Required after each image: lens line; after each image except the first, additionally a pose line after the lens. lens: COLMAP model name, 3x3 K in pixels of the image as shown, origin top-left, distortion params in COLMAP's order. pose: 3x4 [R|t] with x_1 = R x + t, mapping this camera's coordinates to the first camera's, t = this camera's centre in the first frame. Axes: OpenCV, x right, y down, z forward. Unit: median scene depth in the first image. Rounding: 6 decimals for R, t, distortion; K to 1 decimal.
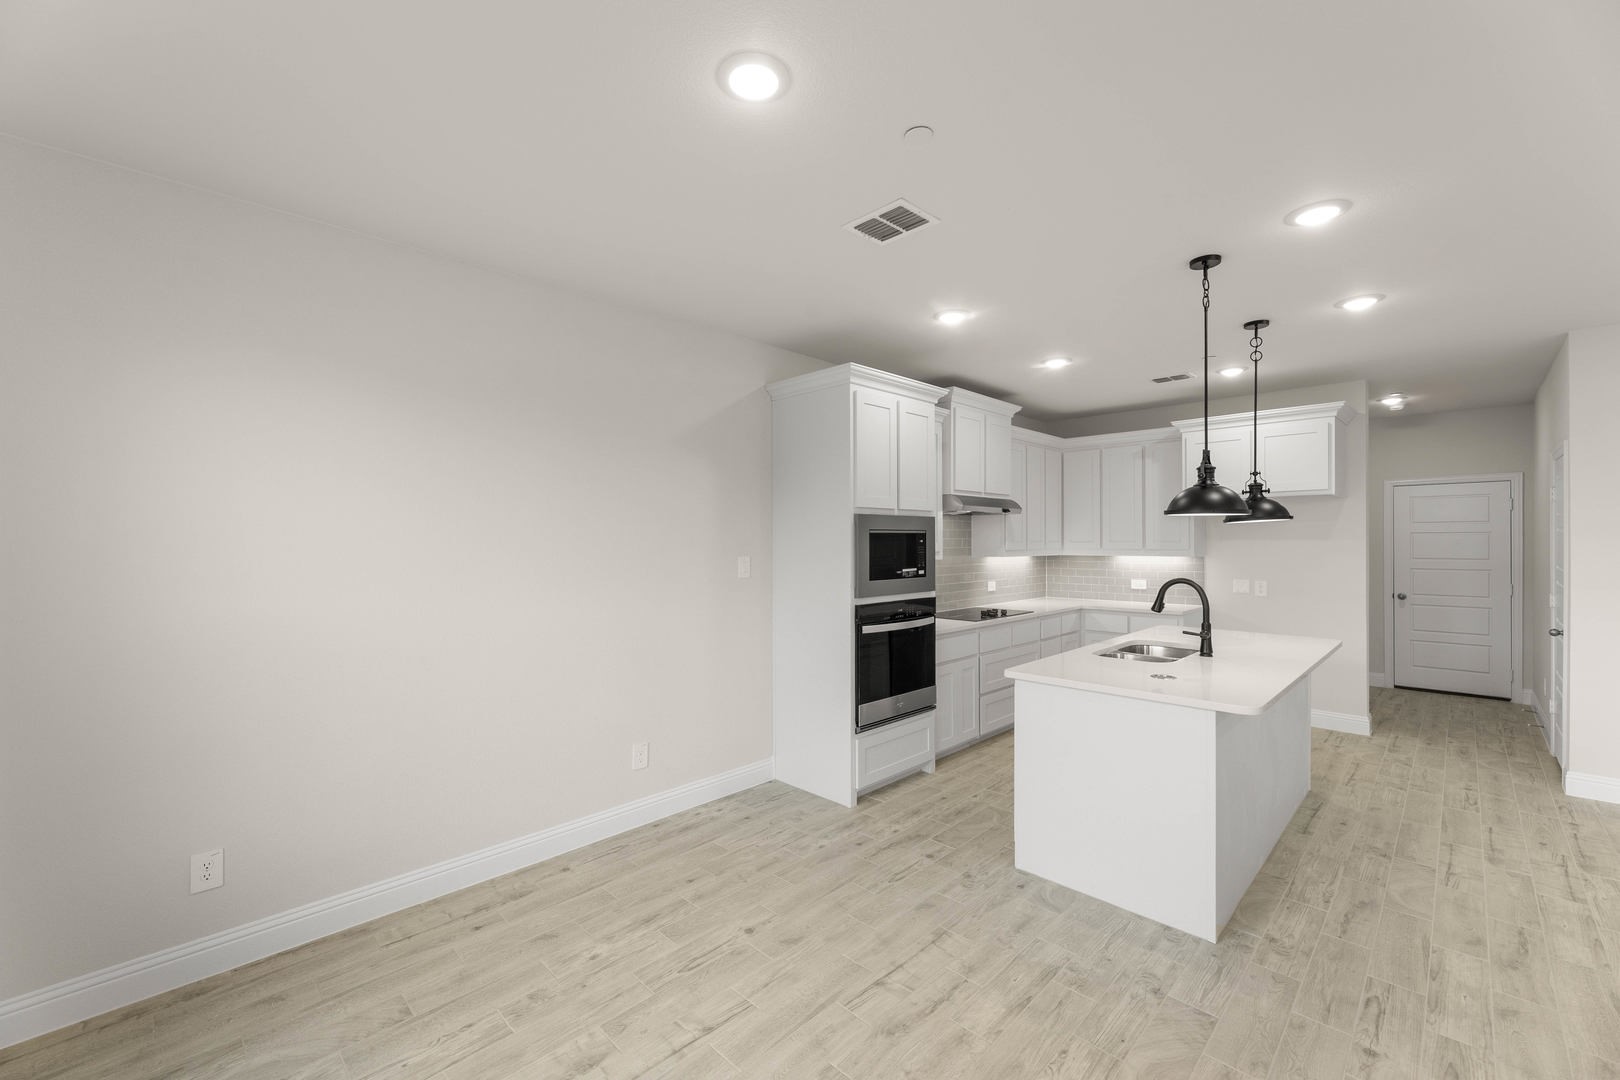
lens RADIAL K [[650.8, 0, 820.3], [0, 650.8, 544.6], [0, 0, 1]] dist [-0.001718, 0.000410]
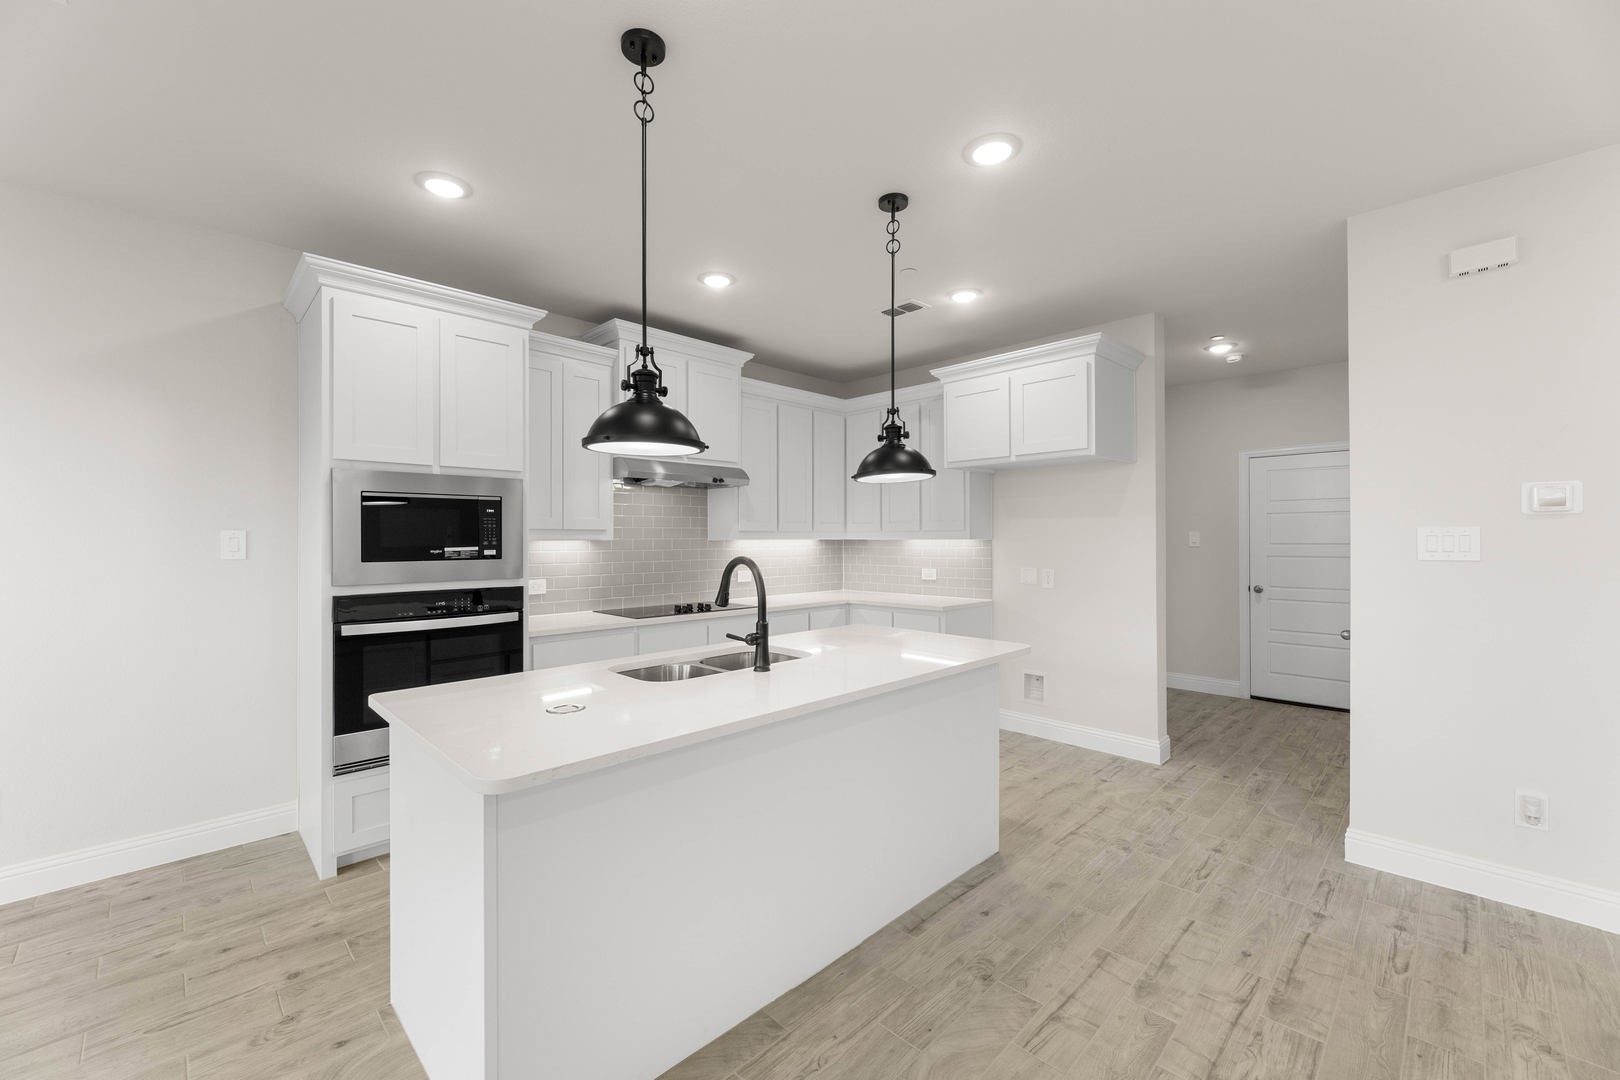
lens RADIAL K [[650.8, 0, 811.7], [0, 650.8, 538.4], [0, 0, 1]] dist [-0.001718, 0.000410]
pose [[0.999988, 0.000335, -0.004907, 0.534626], [-0.000357, 0.999989, -0.004615, 0.030259], [0.004906, 0.004617, 0.999977, 0.263400]]
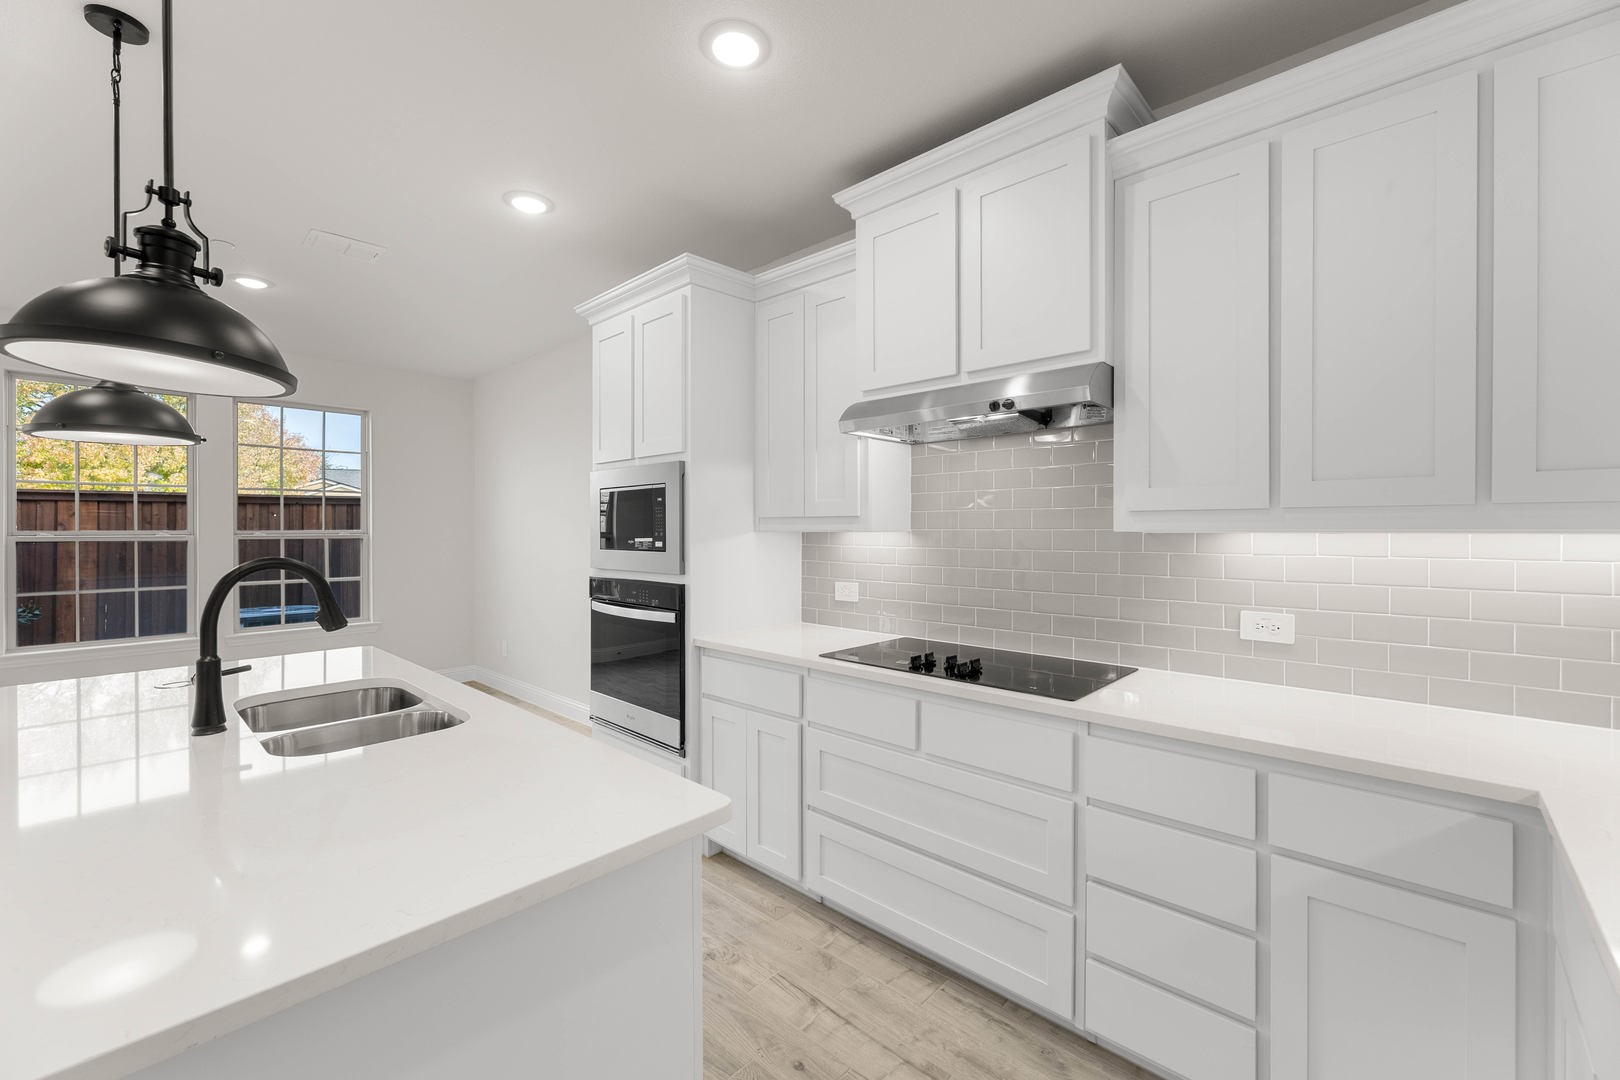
lens RADIAL K [[650.8, 0, 822.4], [0, 650.8, 532.2], [0, 0, 1]] dist [-0.001718, 0.000410]
pose [[0.044122, 0.003153, -0.999021, 0.866511], [-0.005141, 0.999982, 0.002929, 0.027164], [0.999013, 0.005006, 0.044137, 1.161650]]
